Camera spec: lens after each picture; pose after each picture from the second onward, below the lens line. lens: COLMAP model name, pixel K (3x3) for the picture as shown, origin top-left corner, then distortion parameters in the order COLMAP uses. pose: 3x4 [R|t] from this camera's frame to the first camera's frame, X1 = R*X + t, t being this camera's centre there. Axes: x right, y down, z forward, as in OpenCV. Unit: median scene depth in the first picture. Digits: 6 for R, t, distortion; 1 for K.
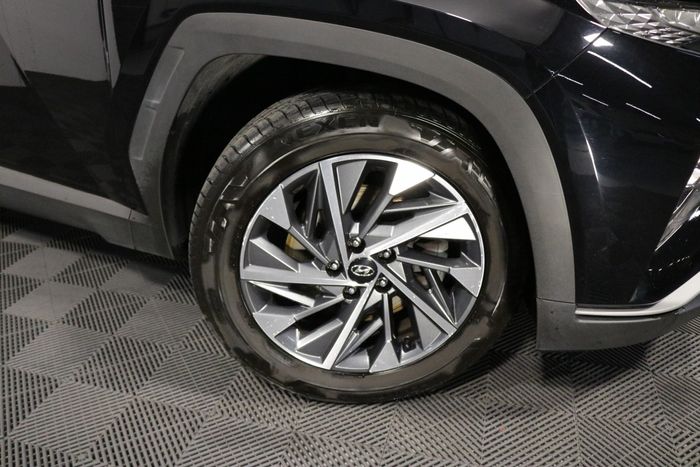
lens RADIAL K [[584.9, 0, 338.2], [0, 584.9, 230.8], [0, 0, 1]] dist [-0.172183, 0.162350]
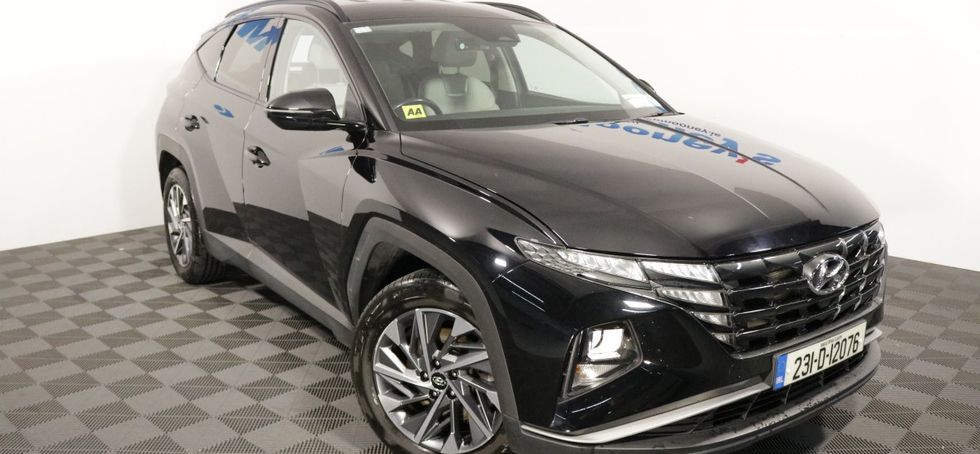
lens RADIAL K [[829.9, 0, 490.0], [0, 829.9, 227.0], [0, 0, 1]] dist [-0.157490, 0.003922]
pose [[0.881355, 0.119889, -0.456991, 1.154361], [-0.215351, 0.962884, -0.162719, -0.001026], [0.420521, 0.241827, 0.874461, -1.028524]]
